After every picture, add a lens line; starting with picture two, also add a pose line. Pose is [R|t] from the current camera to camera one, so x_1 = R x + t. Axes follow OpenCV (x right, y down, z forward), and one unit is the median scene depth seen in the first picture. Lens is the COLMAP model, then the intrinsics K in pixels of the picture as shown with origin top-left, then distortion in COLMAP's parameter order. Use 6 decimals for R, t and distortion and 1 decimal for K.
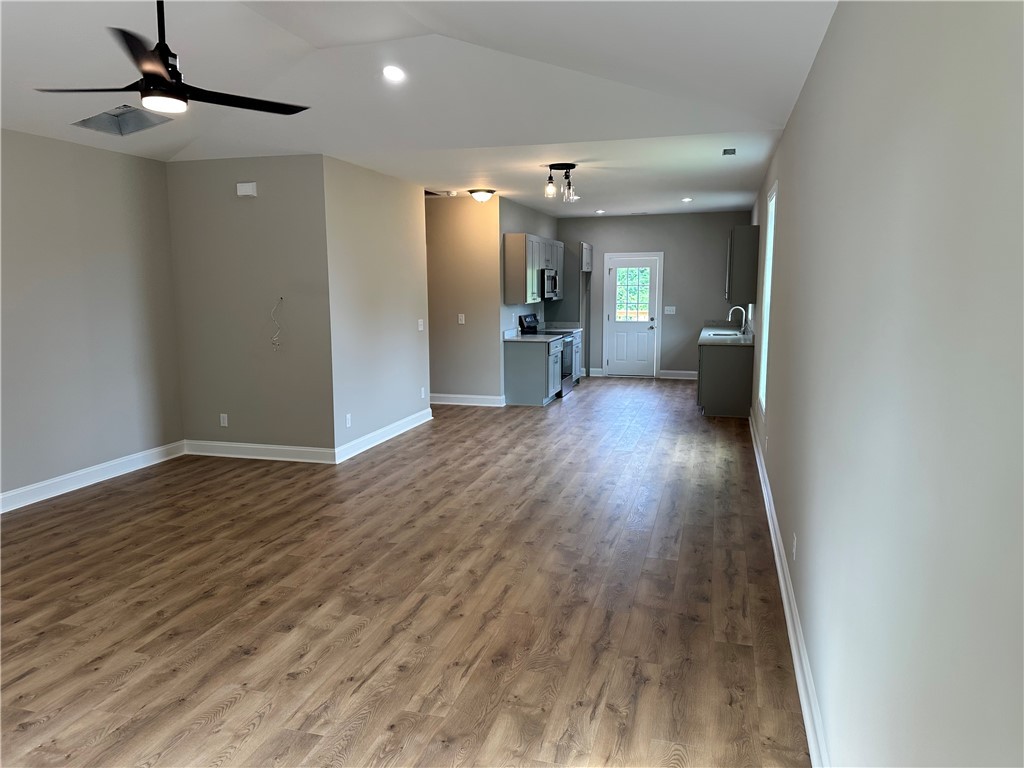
lens RADIAL K [[727.4, 0, 512.0], [0, 727.4, 384.0], [0, 0, 1]] dist [0.095880, -0.001760]
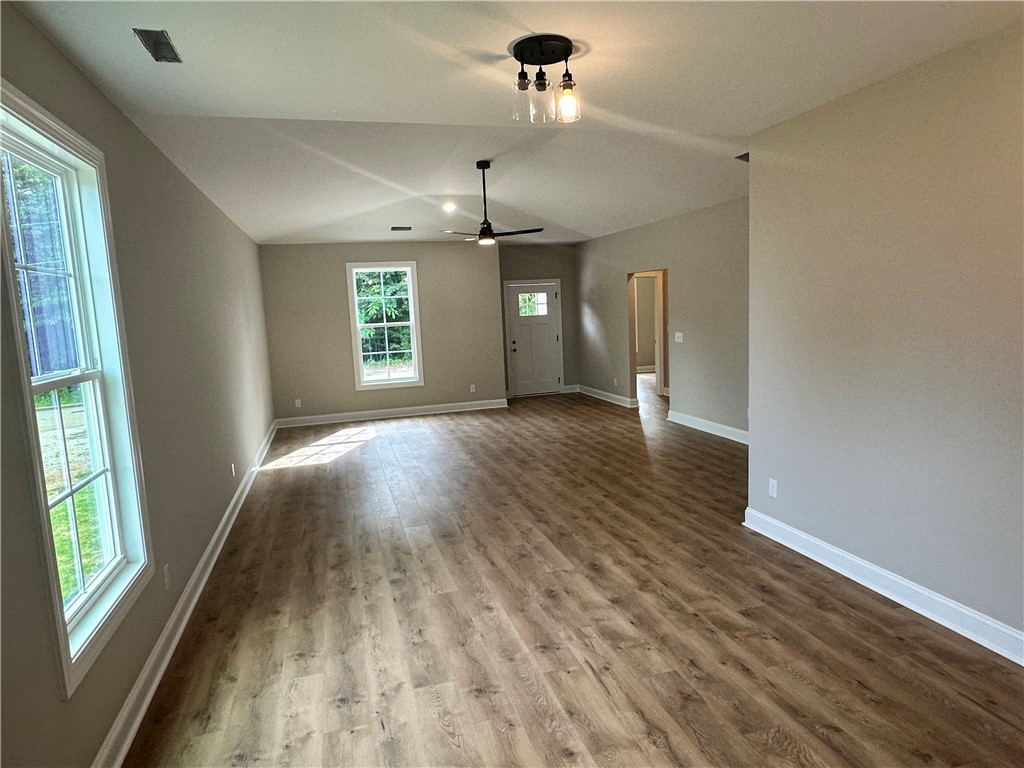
lens RADIAL K [[634.6, 0, 511.3], [0, 634.6, 390.3], [0, 0, 1]] dist [-0.005114, -0.001278]
pose [[-0.849286, 0.112676, -0.515768, 0.364276], [-0.022724, 0.968251, 0.248945, -0.229166], [0.527443, 0.223146, -0.819762, 1.614950]]
